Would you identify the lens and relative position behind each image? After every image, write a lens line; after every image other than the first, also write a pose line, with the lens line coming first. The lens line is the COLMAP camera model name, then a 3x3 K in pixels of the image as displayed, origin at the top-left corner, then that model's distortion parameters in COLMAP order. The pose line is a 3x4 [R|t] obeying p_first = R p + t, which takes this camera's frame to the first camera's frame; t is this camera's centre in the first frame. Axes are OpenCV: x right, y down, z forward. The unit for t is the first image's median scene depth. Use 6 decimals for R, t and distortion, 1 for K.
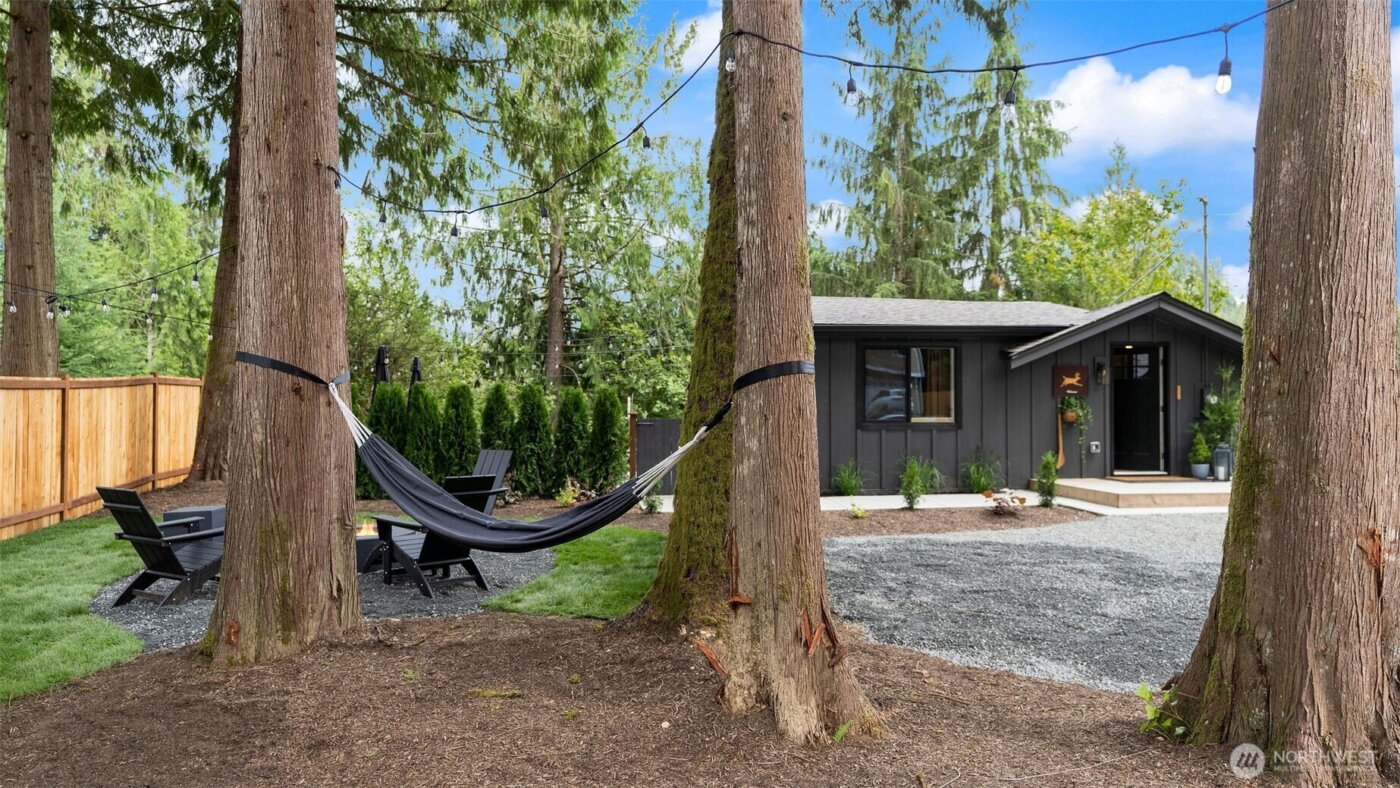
lens RADIAL K [[952.2, 0, 700.0], [0, 952.2, 394.0], [0, 0, 1]] dist [-0.003934, -0.000454]
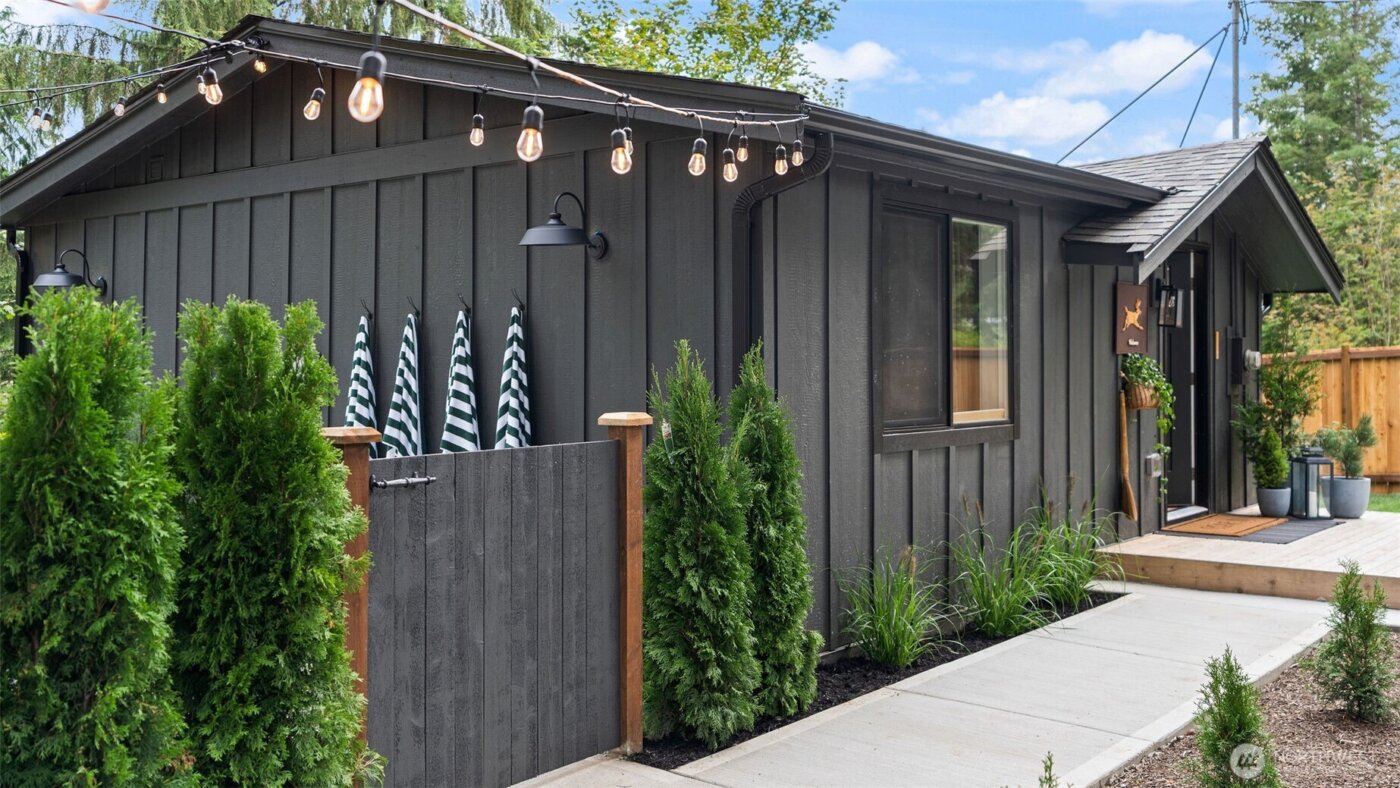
lens RADIAL K [[1389.7, 0, 699.6], [0, 1389.7, 323.1], [0, 0, 1]] dist [0.000465, -0.017476]
pose [[0.706236, 0.018067, 0.707746, -0.233027], [-0.009195, 0.999824, -0.016347, 0.000655], [-0.707917, 0.005037, 0.706278, 0.754796]]
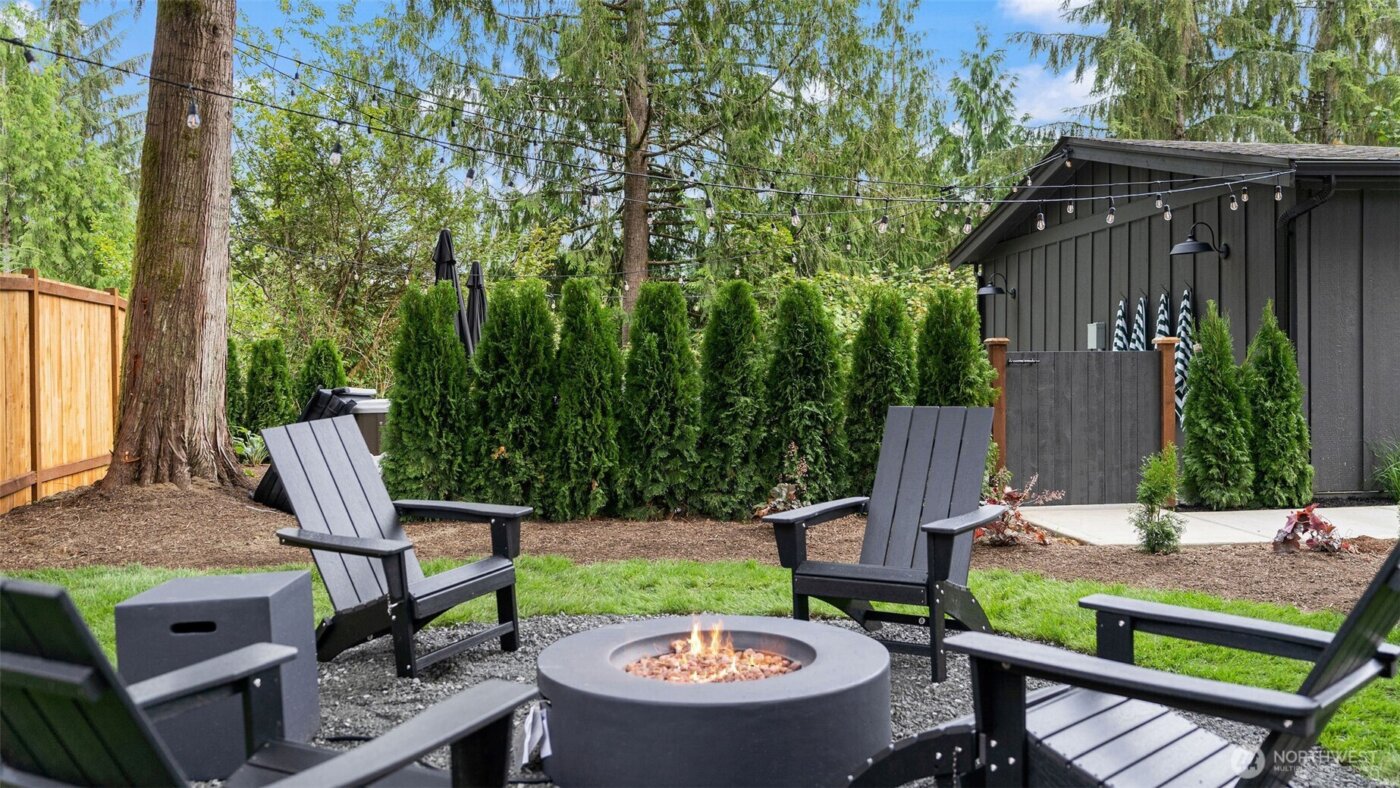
lens RADIAL K [[1217.0, 0, 700.0], [0, 1217.0, 394.0], [0, 0, 1]] dist [-0.003217, -0.011865]
pose [[0.999962, -0.008411, -0.002263, -0.229139], [0.008475, 0.999512, 0.030058, 0.028182], [0.002010, -0.030076, 0.999546, 0.373908]]
